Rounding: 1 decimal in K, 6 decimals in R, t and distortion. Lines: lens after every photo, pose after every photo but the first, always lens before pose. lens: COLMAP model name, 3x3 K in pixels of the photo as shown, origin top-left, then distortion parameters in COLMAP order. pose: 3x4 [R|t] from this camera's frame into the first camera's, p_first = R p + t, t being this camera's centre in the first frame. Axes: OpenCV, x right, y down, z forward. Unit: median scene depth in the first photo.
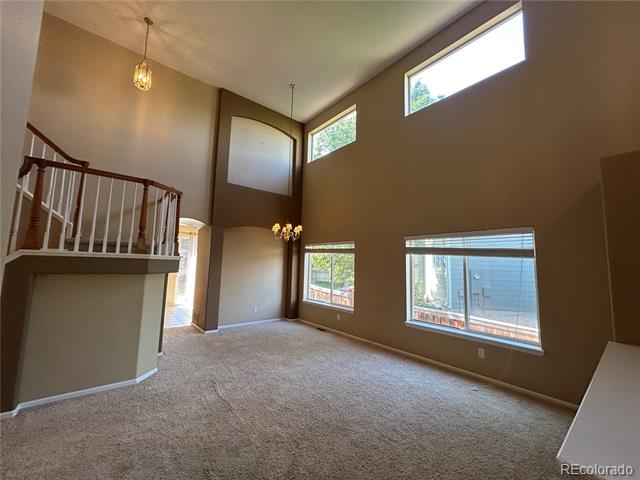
lens RADIAL K [[258.3, 0, 321.3], [0, 258.3, 238.7], [0, 0, 1]] dist [-0.003871, 0.002387]
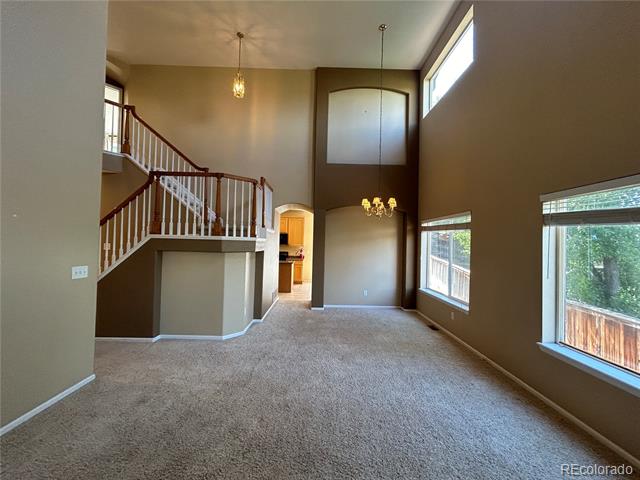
lens RADIAL K [[258.3, 0, 320.8], [0, 258.3, 239.1], [0, 0, 1]] dist [-0.003871, 0.002387]
pose [[0.776542, -0.017300, -0.629828, 0.312511], [0.060022, 0.997108, 0.046615, 0.032999], [0.627200, -0.074002, 0.775334, 0.258334]]
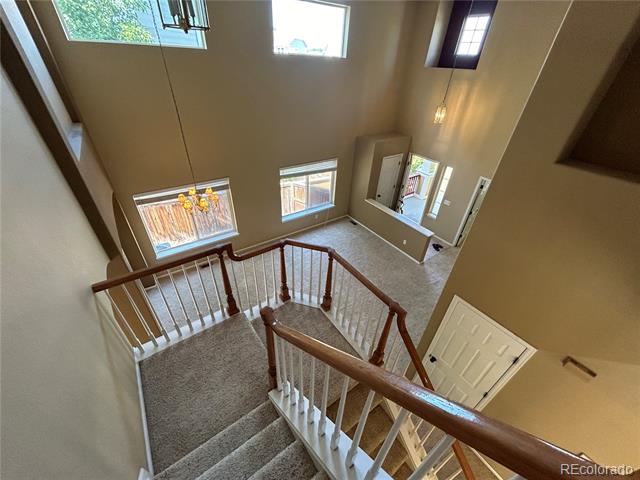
lens RADIAL K [[258.3, 0, 320.3], [0, 258.3, 240.2], [0, 0, 1]] dist [-0.003871, 0.002387]
pose [[0.050925, -0.589315, 0.806297, -1.031341], [-0.140943, 0.795023, 0.589977, -0.560846], [-0.988707, -0.143686, -0.042573, 0.810430]]
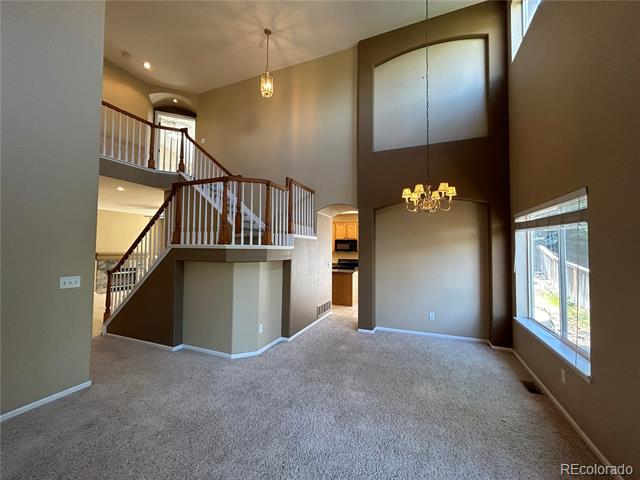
lens RADIAL K [[258.3, 0, 320.5], [0, 258.3, 238.8], [0, 0, 1]] dist [-0.003871, 0.002387]
pose [[0.460703, -0.054297, -0.885892, 0.345156], [0.094097, 0.995490, -0.012079, 0.062023], [0.882552, -0.077795, 0.463735, 0.606306]]
